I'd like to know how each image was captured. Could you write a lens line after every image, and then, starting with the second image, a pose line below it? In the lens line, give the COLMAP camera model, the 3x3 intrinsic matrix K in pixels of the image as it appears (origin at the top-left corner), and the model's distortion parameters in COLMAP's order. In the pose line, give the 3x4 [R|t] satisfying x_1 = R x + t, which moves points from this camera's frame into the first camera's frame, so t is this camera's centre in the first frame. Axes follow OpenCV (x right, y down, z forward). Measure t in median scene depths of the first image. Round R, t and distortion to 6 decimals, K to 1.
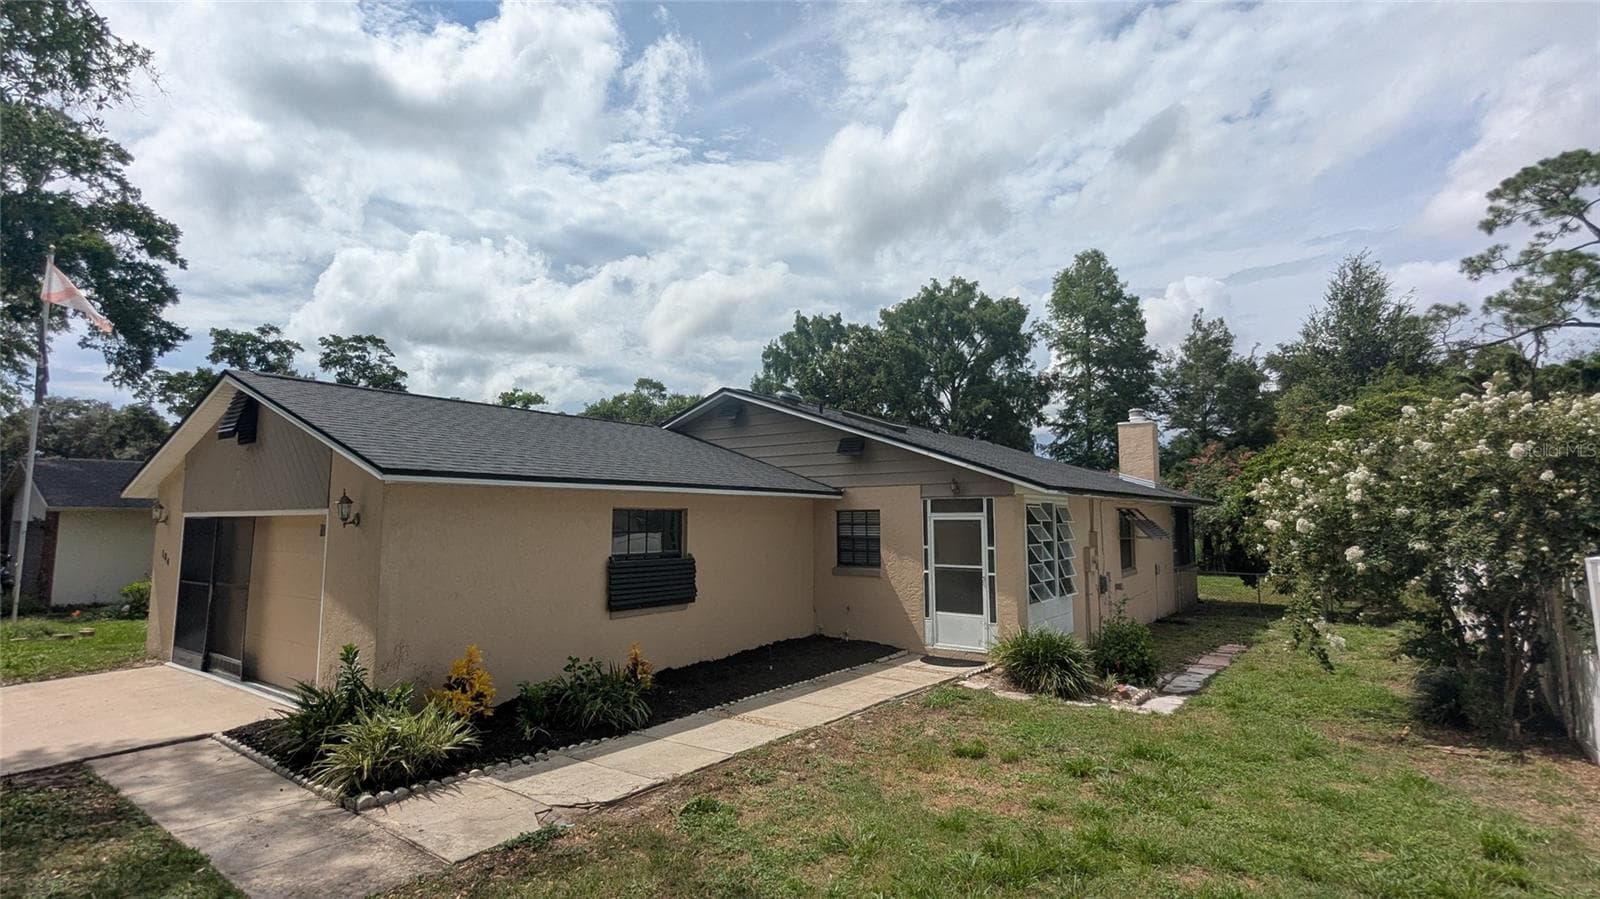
lens RADIAL K [[760.9, 0, 805.9], [0, 760.9, 454.3], [0, 0, 1]] dist [-0.002583, -0.000509]
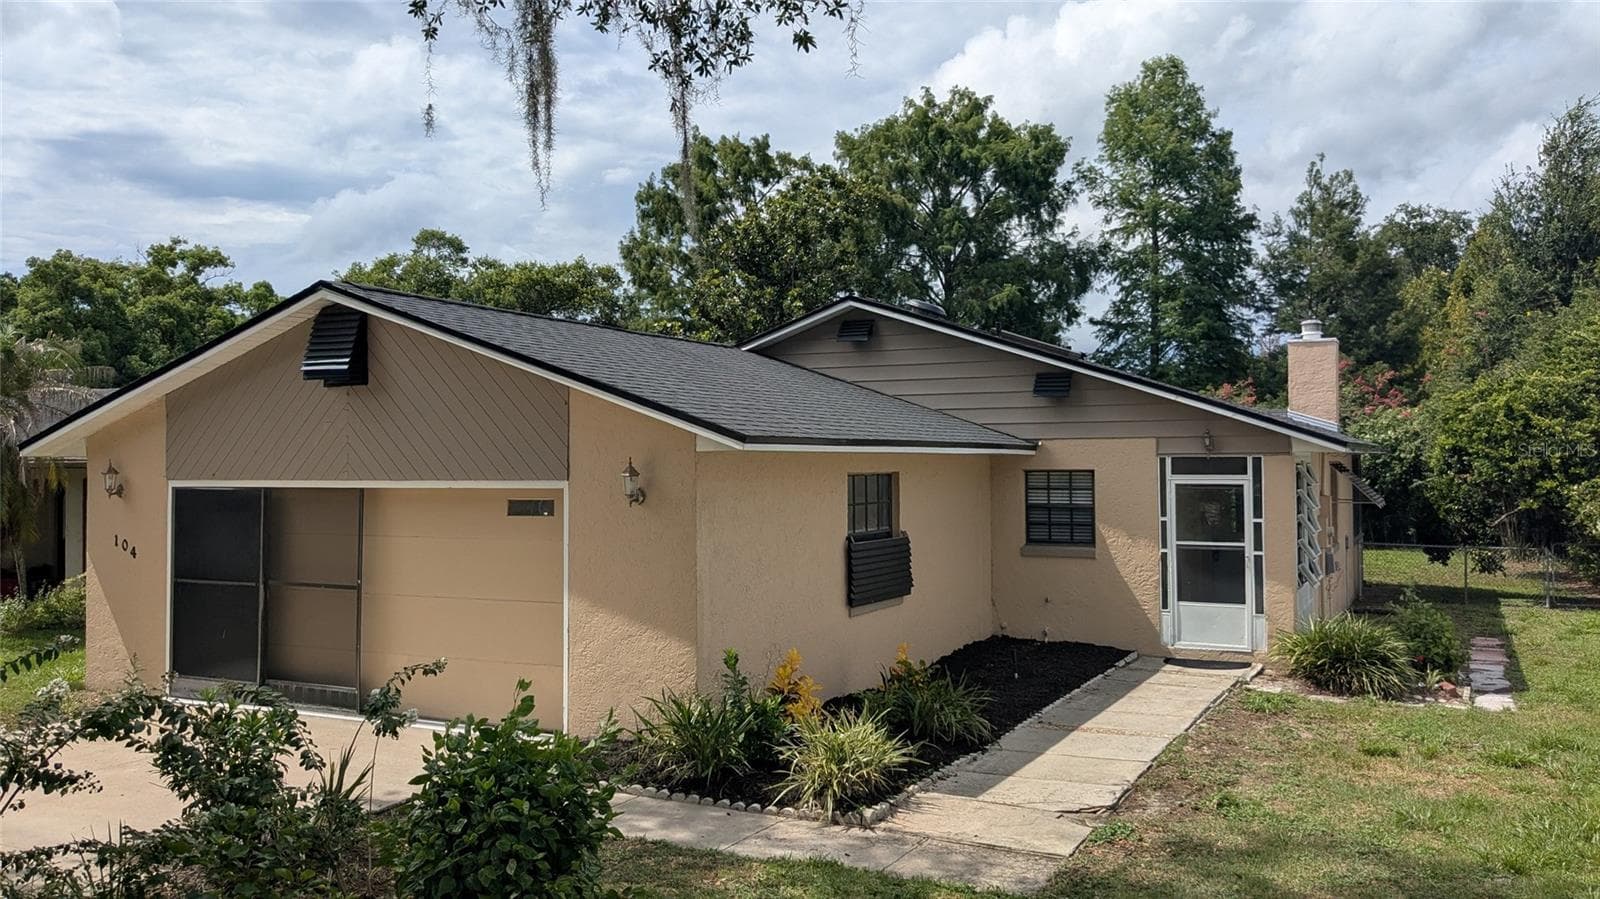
lens RADIAL K [[1279.3, 0, 800.0], [0, 1279.3, 449.5], [0, 0, 1]] dist [0.011368, -0.002599]
pose [[0.986031, -0.000227, 0.166559, -0.120034], [-0.012708, 0.996982, 0.076587, -0.012097], [-0.166074, -0.077634, 0.983053, -0.058321]]
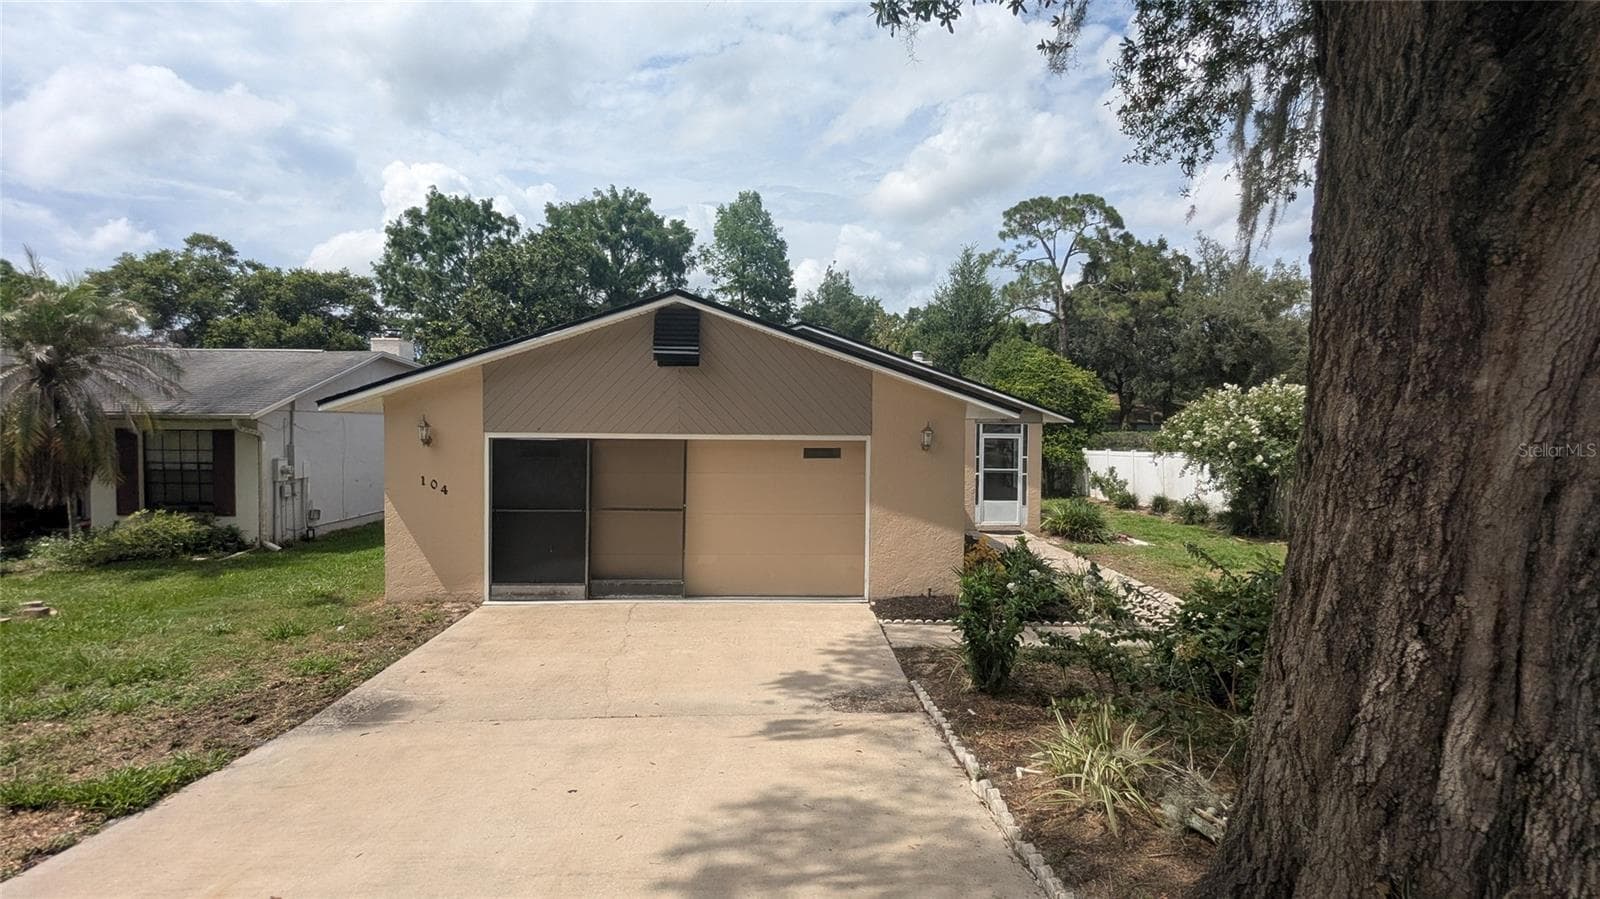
lens RADIAL K [[760.9, 0, 805.9], [0, 760.9, 454.3], [0, 0, 1]] dist [-0.002583, -0.000509]
pose [[0.776136, -0.014731, 0.630393, -0.287103], [-0.066721, 0.992196, 0.105331, -0.003673], [-0.627026, -0.123812, 0.769097, 0.027970]]
